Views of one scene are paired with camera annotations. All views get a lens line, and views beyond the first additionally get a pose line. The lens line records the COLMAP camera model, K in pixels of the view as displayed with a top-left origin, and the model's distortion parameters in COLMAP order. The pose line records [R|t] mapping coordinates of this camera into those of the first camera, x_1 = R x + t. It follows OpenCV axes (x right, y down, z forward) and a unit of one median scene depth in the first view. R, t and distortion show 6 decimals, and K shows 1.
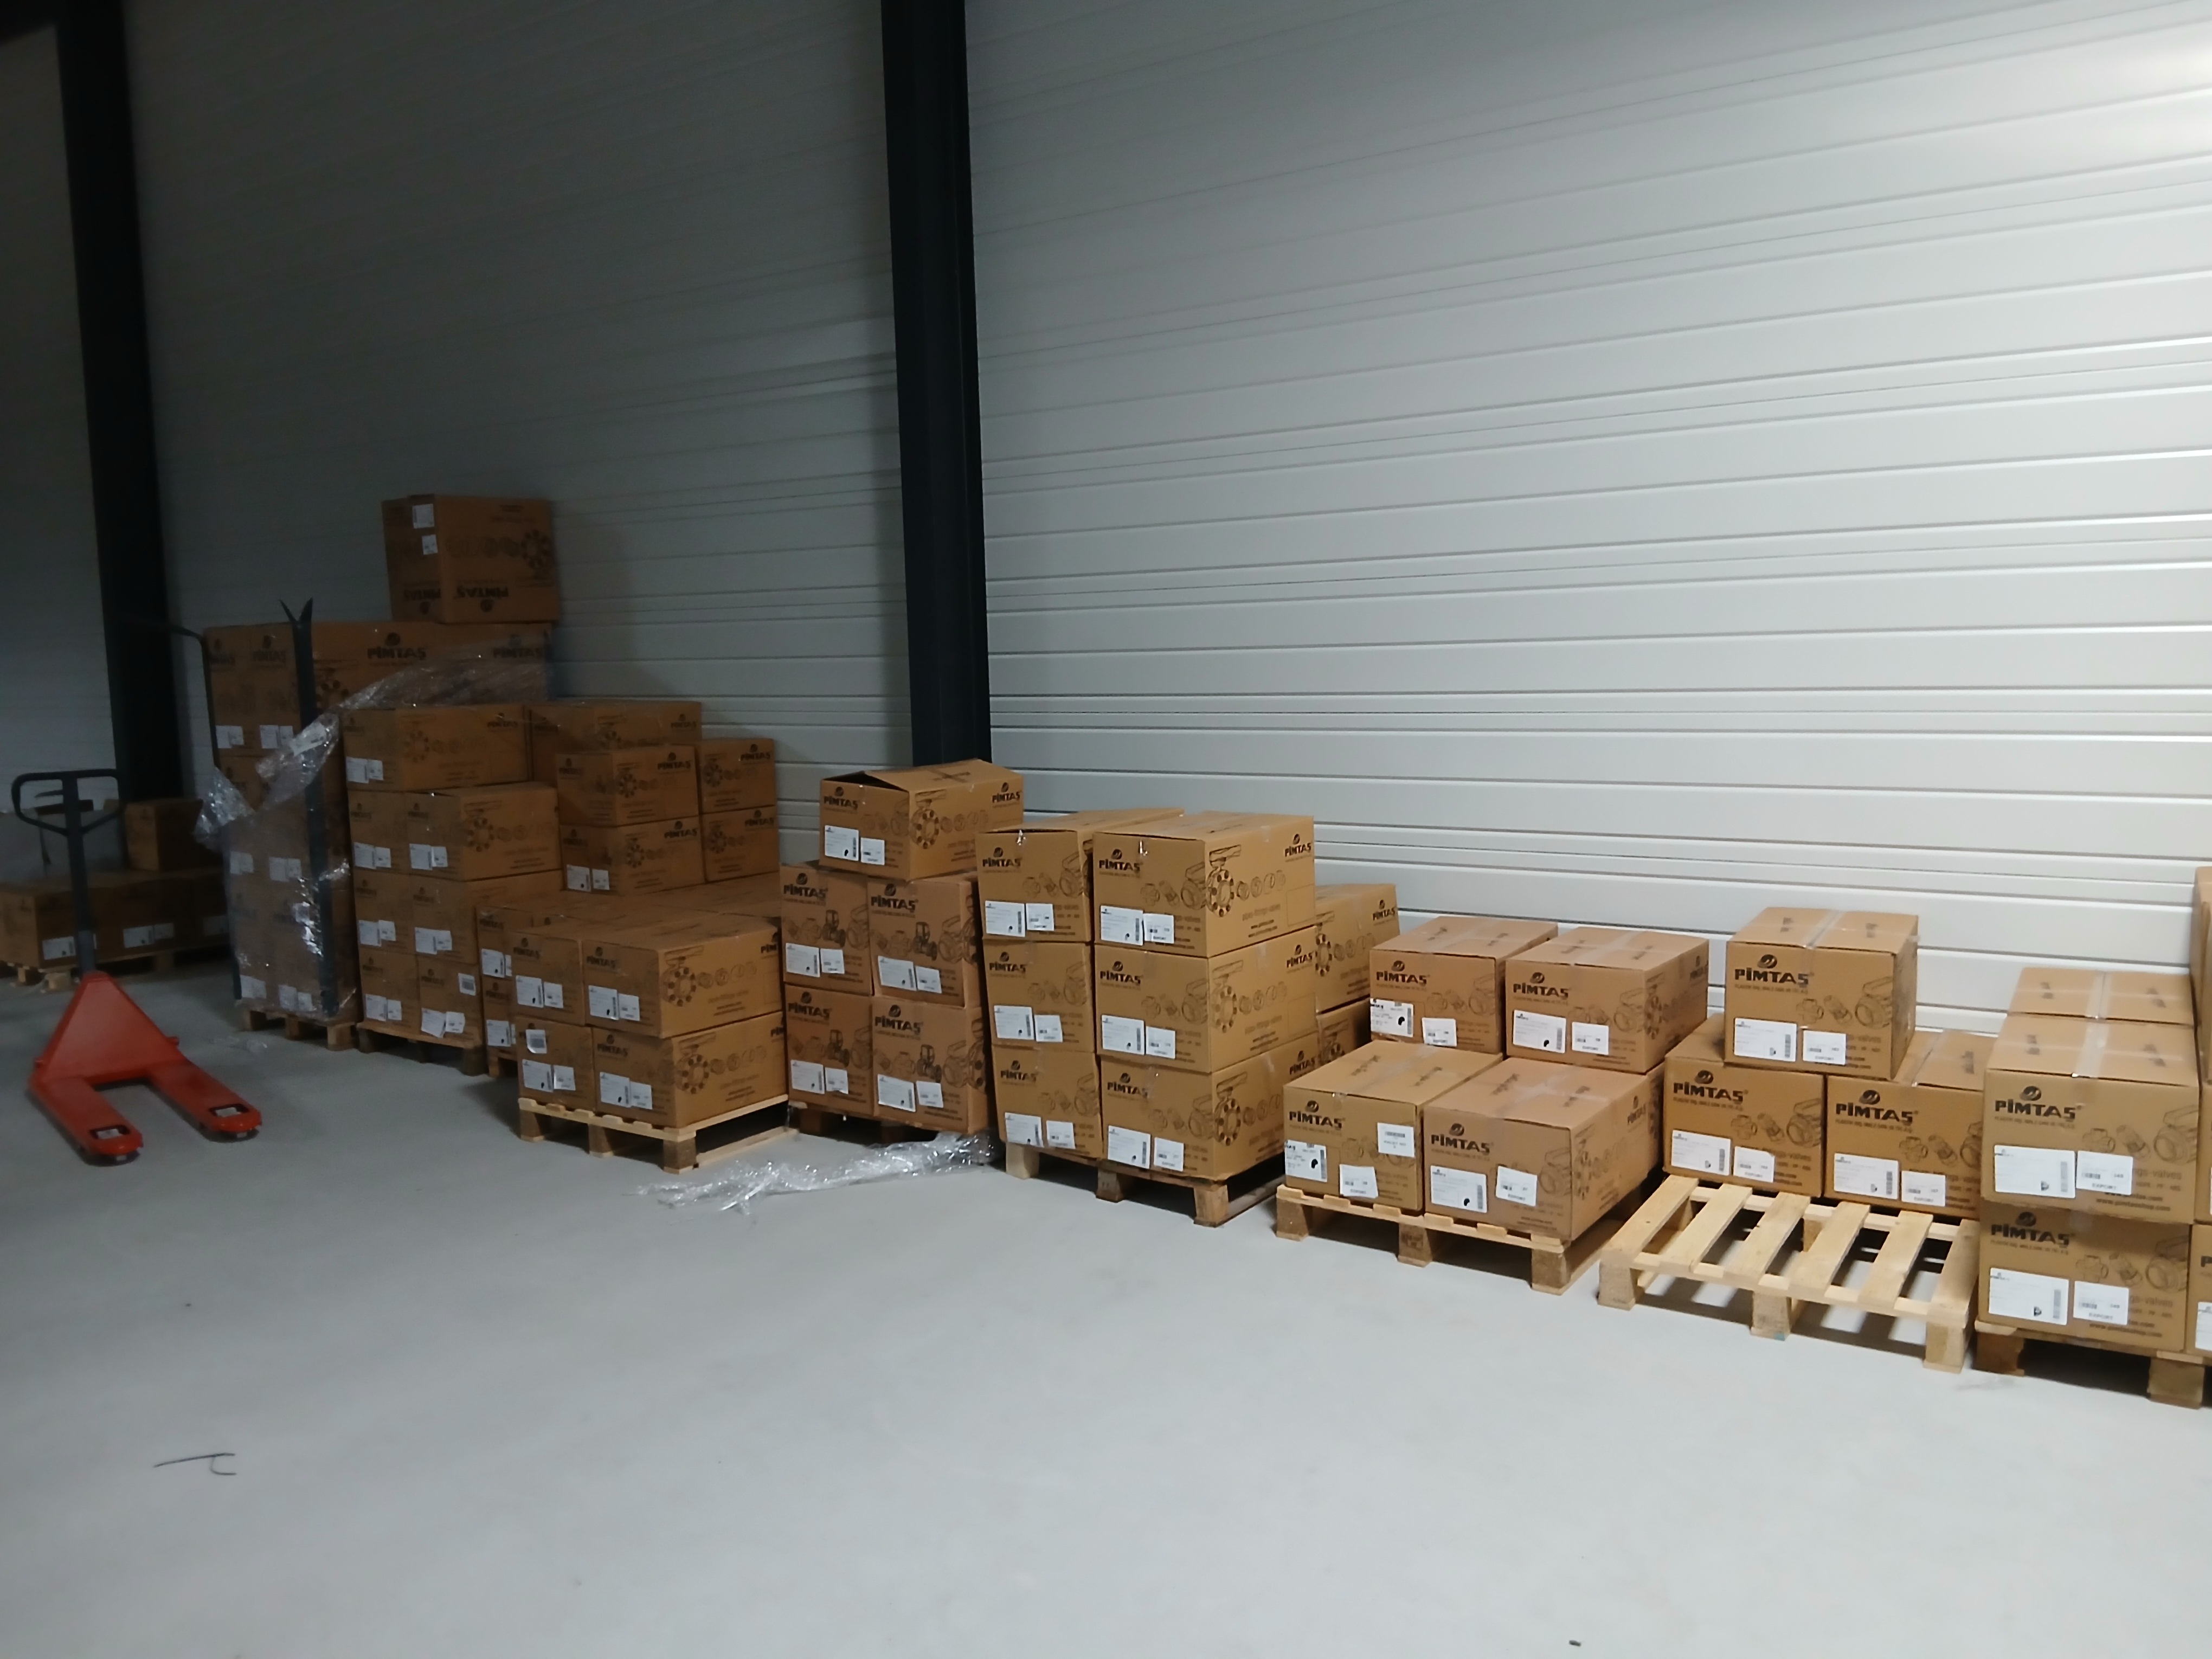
lens RADIAL K [[1694.0, 0, 1103.4], [0, 1694.0, 834.1], [0, 0, 1]] dist [0.145202, -0.255820]
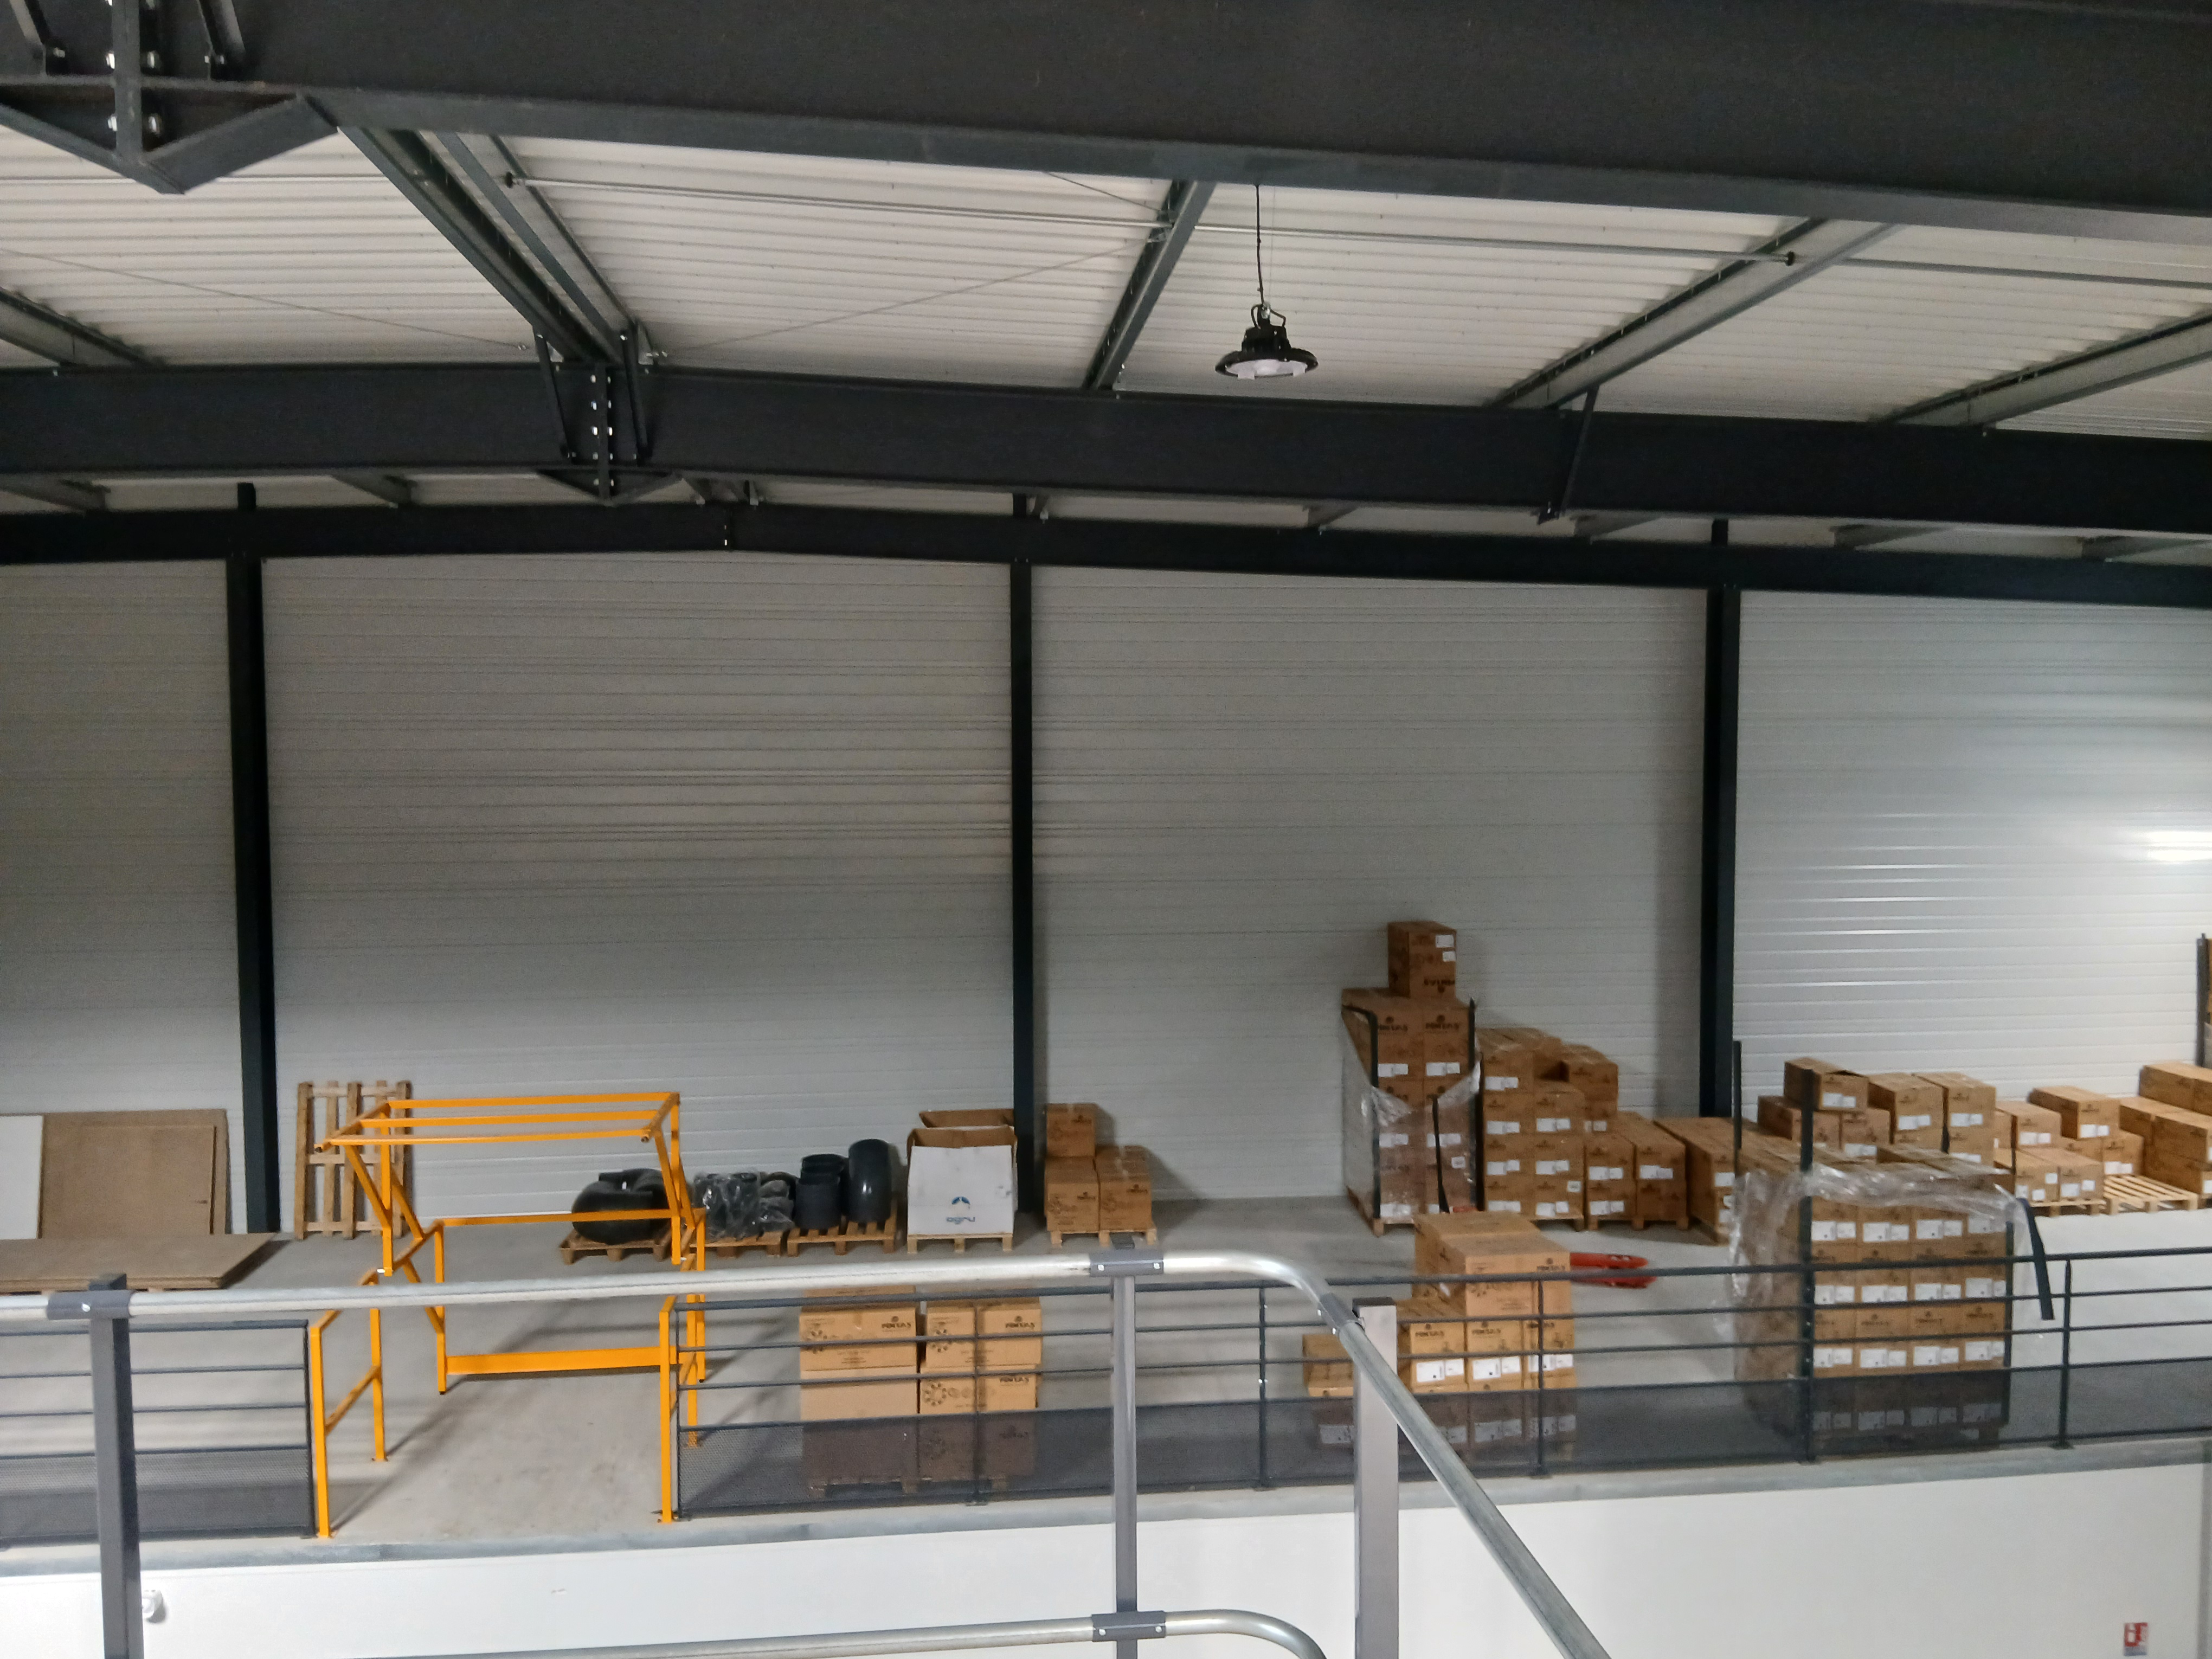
lens RADIAL K [[1672.9, 0, 1106.0], [0, 1672.9, 829.5], [0, 0, 1]] dist [0.002436, -0.071067]
pose [[0.778222, -0.006836, 0.627952, -2.680598], [0.053140, 0.997071, -0.055002, -0.331901], [-0.625737, 0.076173, 0.776306, -0.268969]]
